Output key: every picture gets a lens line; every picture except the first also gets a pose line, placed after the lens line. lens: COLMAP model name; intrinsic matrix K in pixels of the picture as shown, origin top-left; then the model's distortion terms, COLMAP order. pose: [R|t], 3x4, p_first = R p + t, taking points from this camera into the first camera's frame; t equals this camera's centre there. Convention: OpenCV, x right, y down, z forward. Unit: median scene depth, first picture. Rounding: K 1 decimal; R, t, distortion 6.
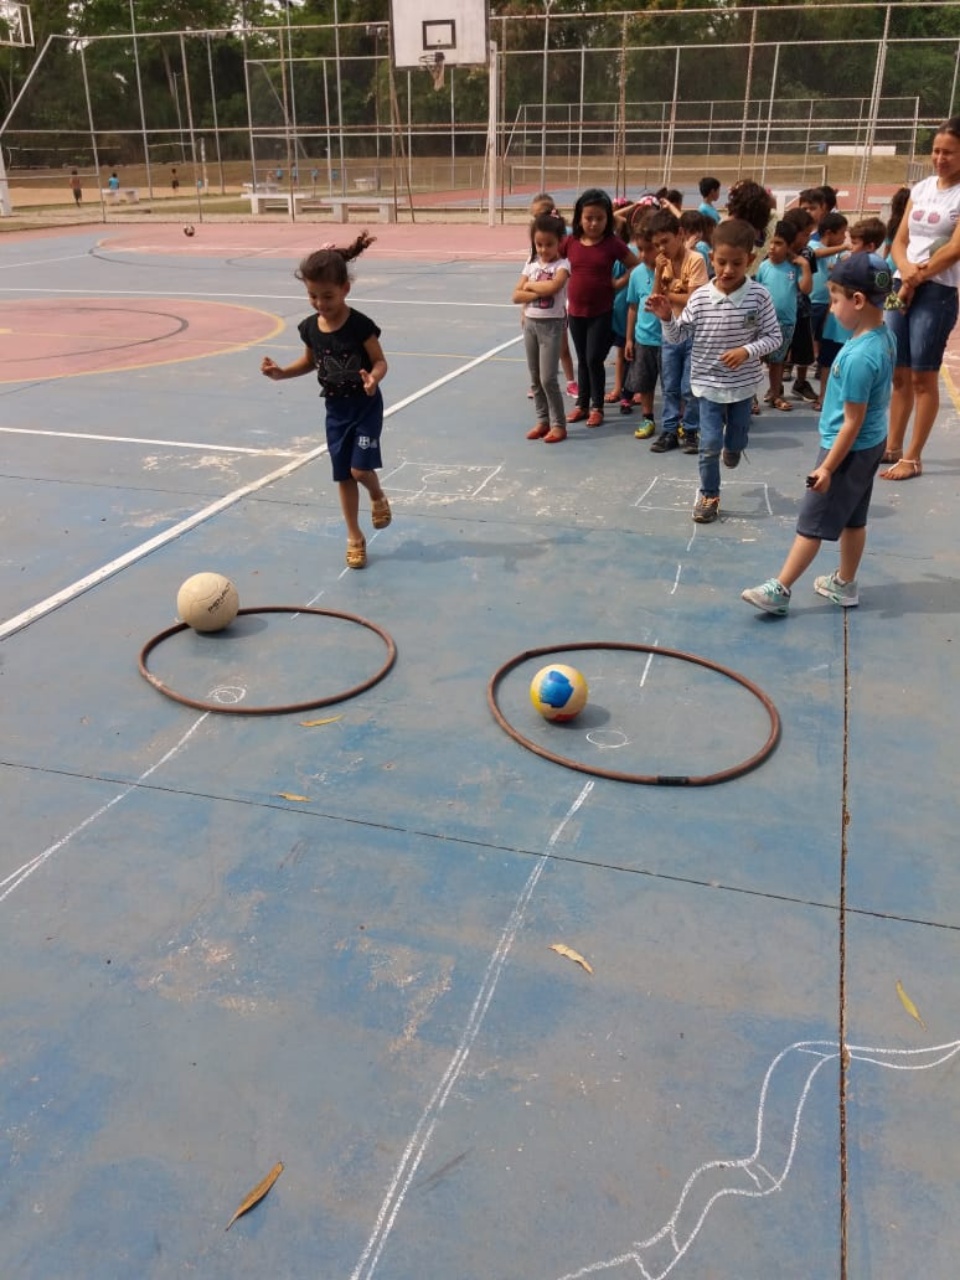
lens RADIAL K [[1073.4, 0, 473.7], [0, 1073.4, 615.9], [0, 0, 1]] dist [-0.054040, 0.100545]
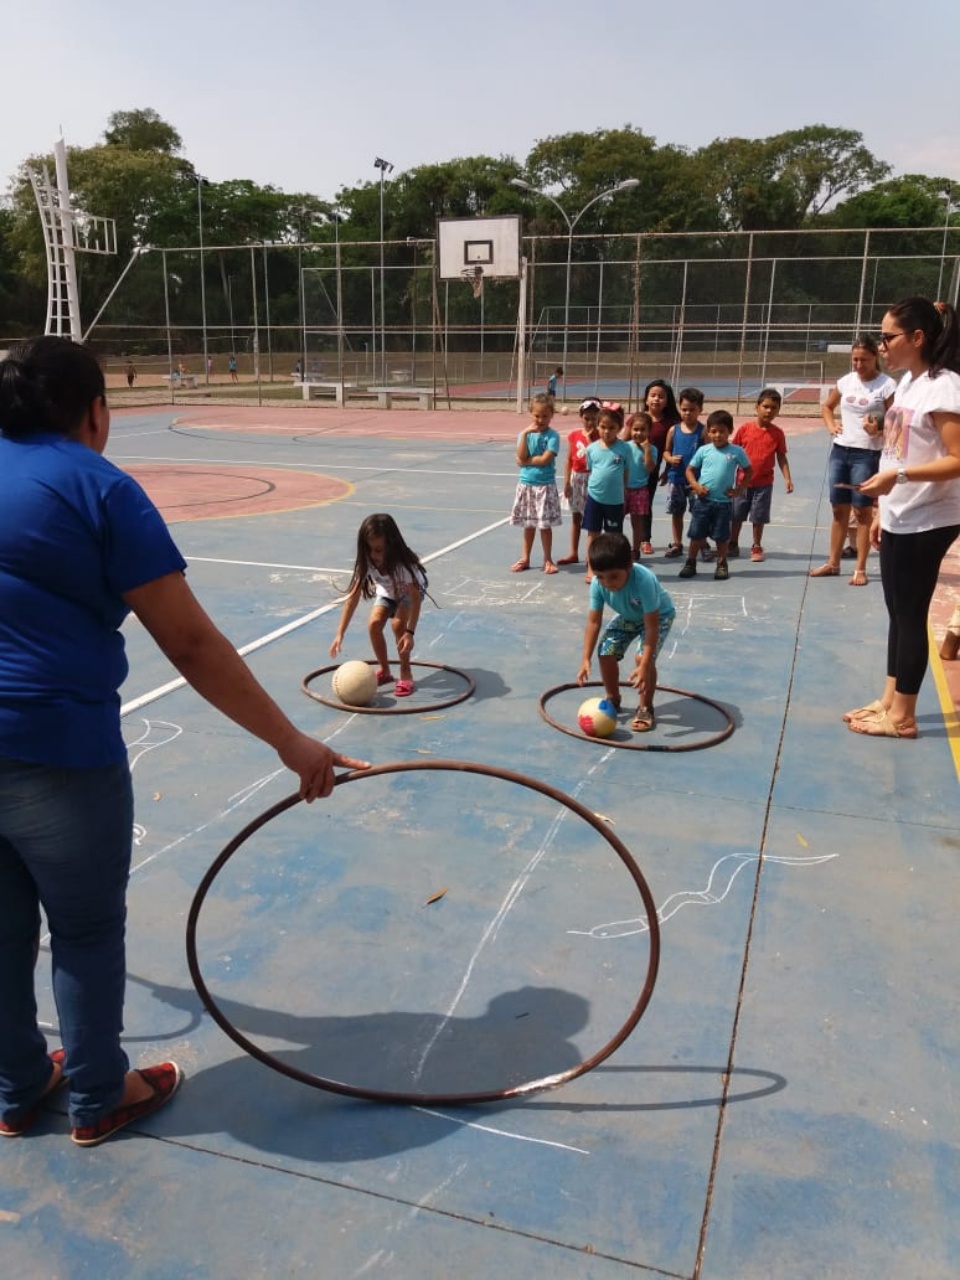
lens RADIAL K [[1022.3, 0, 470.9], [0, 1022.3, 643.5], [0, 0, 1]] dist [0.069746, -0.040445]
pose [[0.999607, 0.016848, -0.022383, -0.008520], [-0.019613, 0.991359, -0.129699, 0.026116], [0.020005, 0.130087, 0.991301, -0.064787]]
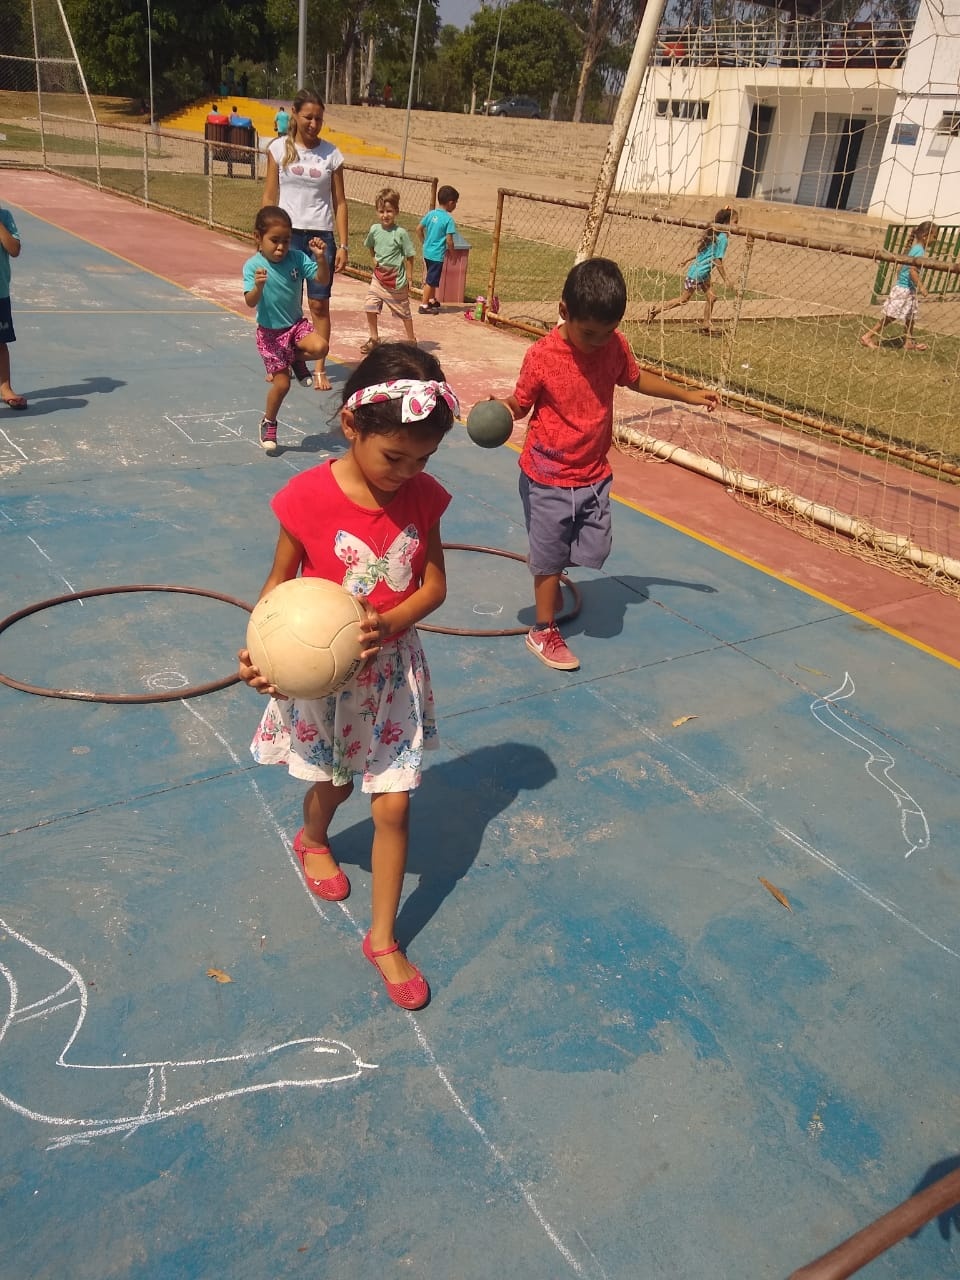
lens RADIAL K [[1022.3, 0, 483.1], [0, 1022.3, 643.3], [0, 0, 1]] dist [0.069746, -0.040445]
pose [[0.628696, -0.291743, 0.720852, -0.108074], [0.216174, 0.955991, 0.198371, -0.012553], [-0.747001, 0.031114, 0.664095, 0.026549]]
